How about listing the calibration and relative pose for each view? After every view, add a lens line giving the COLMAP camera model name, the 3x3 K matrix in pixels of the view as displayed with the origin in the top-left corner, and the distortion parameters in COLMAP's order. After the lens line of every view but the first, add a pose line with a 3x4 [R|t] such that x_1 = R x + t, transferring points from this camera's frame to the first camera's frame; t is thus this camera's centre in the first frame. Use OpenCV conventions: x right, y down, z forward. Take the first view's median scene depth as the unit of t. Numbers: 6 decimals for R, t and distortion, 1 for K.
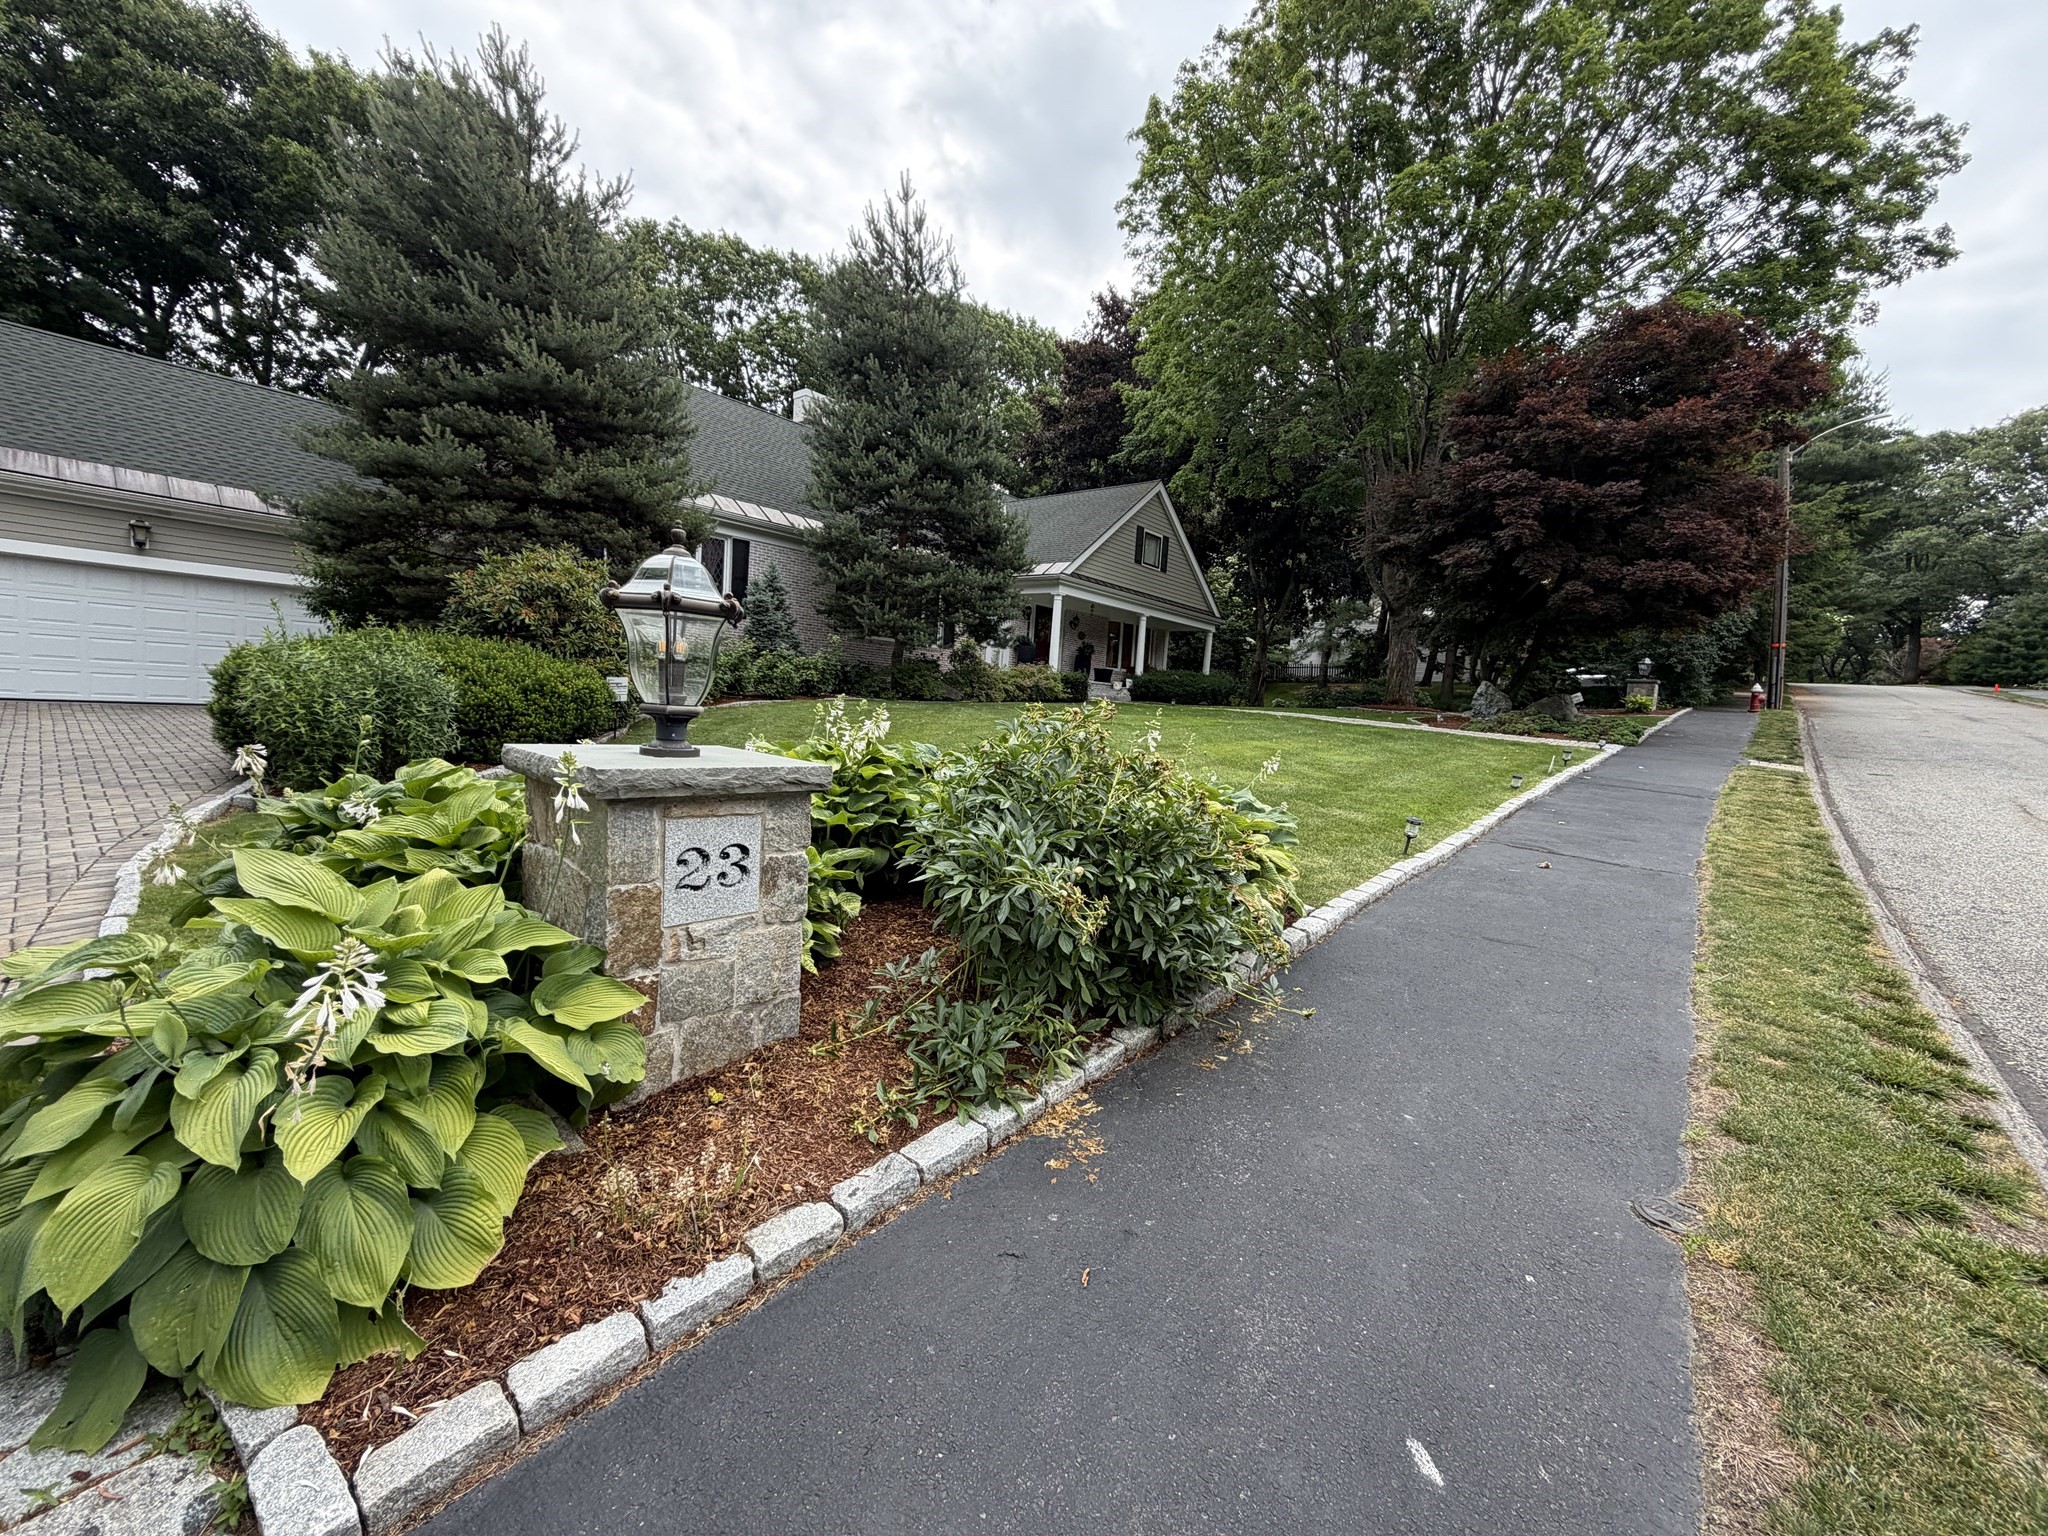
lens RADIAL K [[809.7, 0, 1026.9], [0, 809.7, 758.7], [0, 0, 1]] dist [-0.003002, -0.000074]
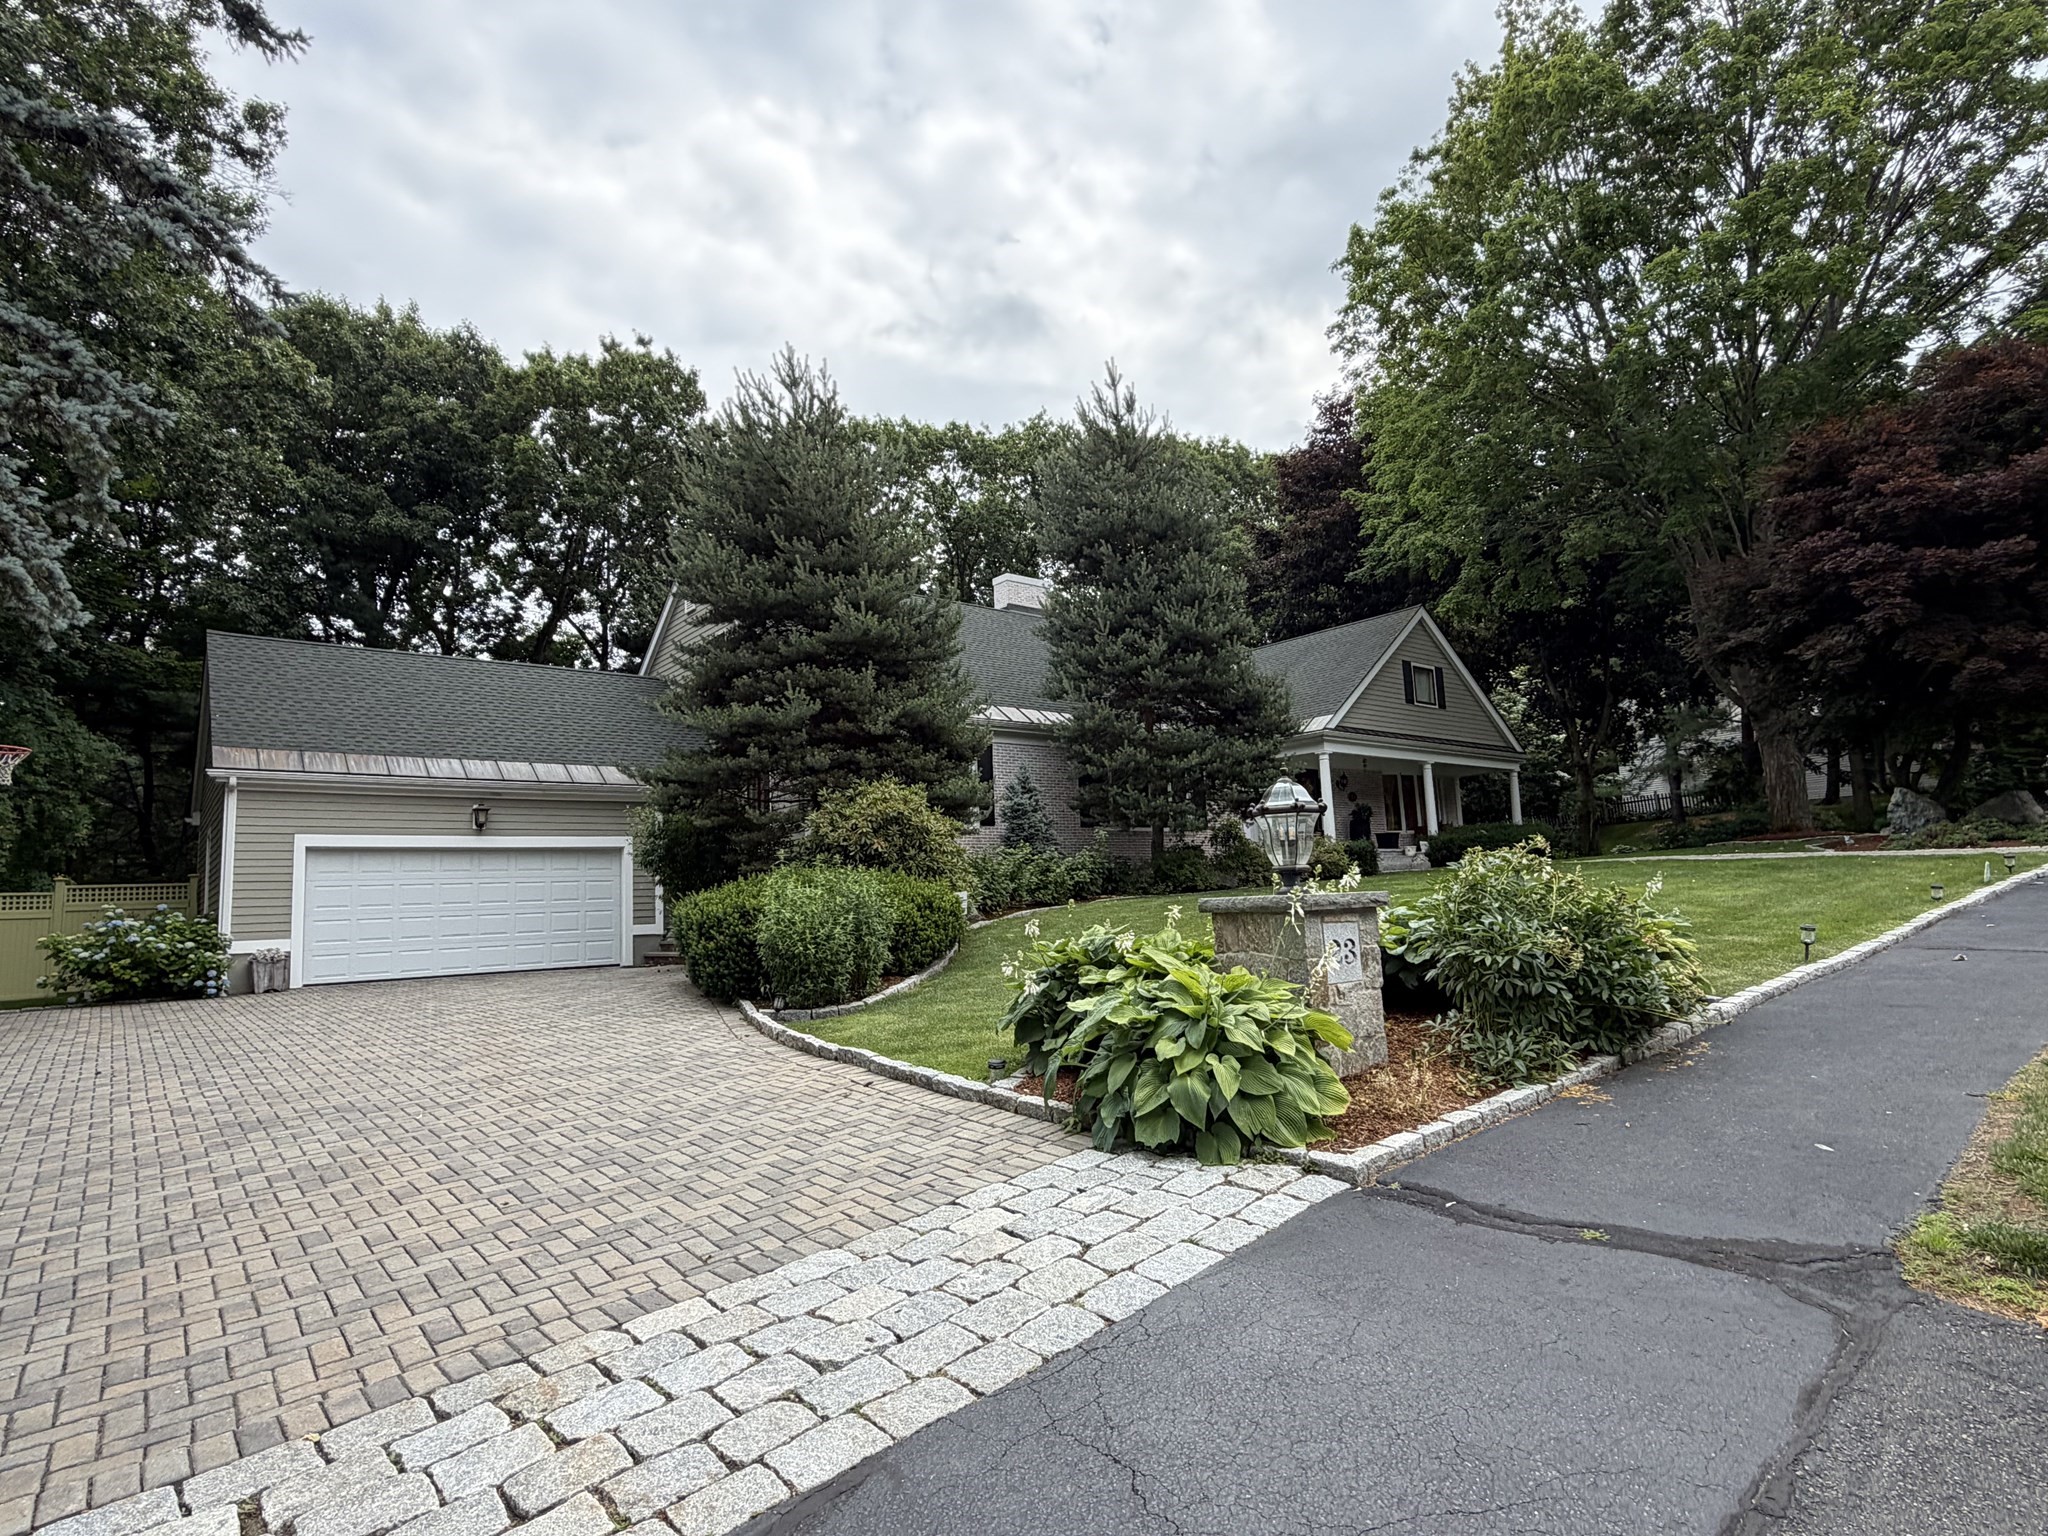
lens RADIAL K [[1097.4, 0, 1023.8], [0, 1097.4, 776.3], [0, 0, 1]] dist [-0.005902, -0.005697]
pose [[0.975155, -0.132534, -0.177505, -0.084862], [0.096522, 0.975429, -0.198043, 0.024124], [0.199391, 0.175990, 0.963987, -0.216693]]
